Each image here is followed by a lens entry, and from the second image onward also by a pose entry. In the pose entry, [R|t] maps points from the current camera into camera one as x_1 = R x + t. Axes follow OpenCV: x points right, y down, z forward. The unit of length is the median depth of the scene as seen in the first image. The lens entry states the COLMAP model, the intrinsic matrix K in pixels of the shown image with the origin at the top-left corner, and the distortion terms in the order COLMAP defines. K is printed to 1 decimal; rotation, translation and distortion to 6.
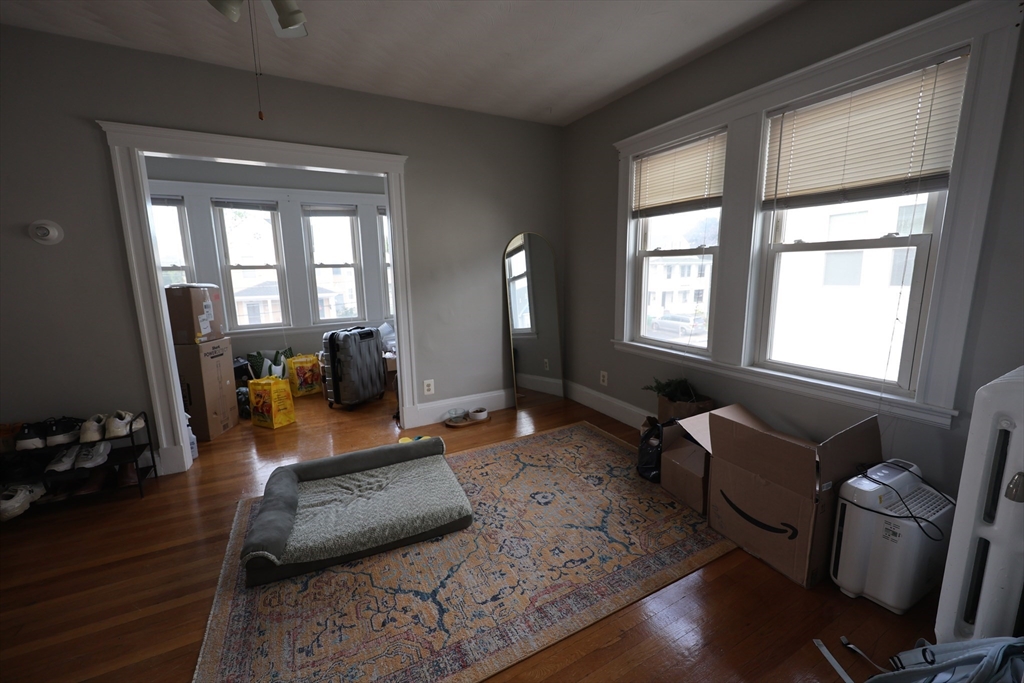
lens RADIAL K [[409.0, 0, 518.3], [0, 409.0, 340.2], [0, 0, 1]] dist [-0.007326, 0.000816]
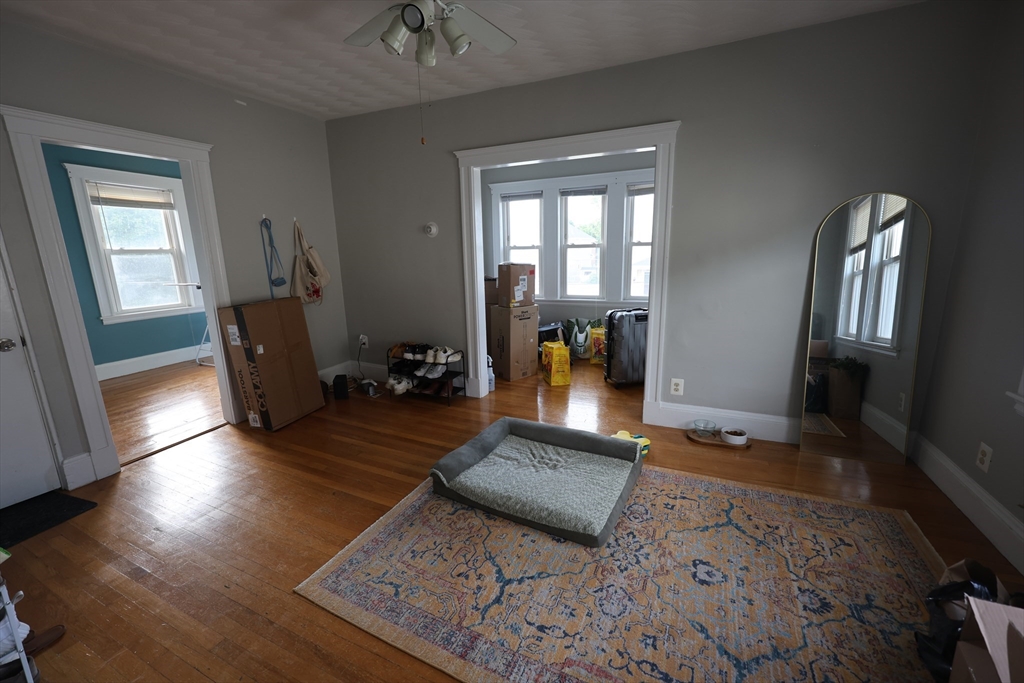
lens RADIAL K [[409.0, 0, 508.5], [0, 409.0, 337.2], [0, 0, 1]] dist [-0.007326, 0.000816]
pose [[0.591180, 0.173512, -0.787654, 0.313290], [-0.122847, 0.984562, 0.124685, -0.071907], [0.797129, 0.023050, 0.603369, 0.230999]]
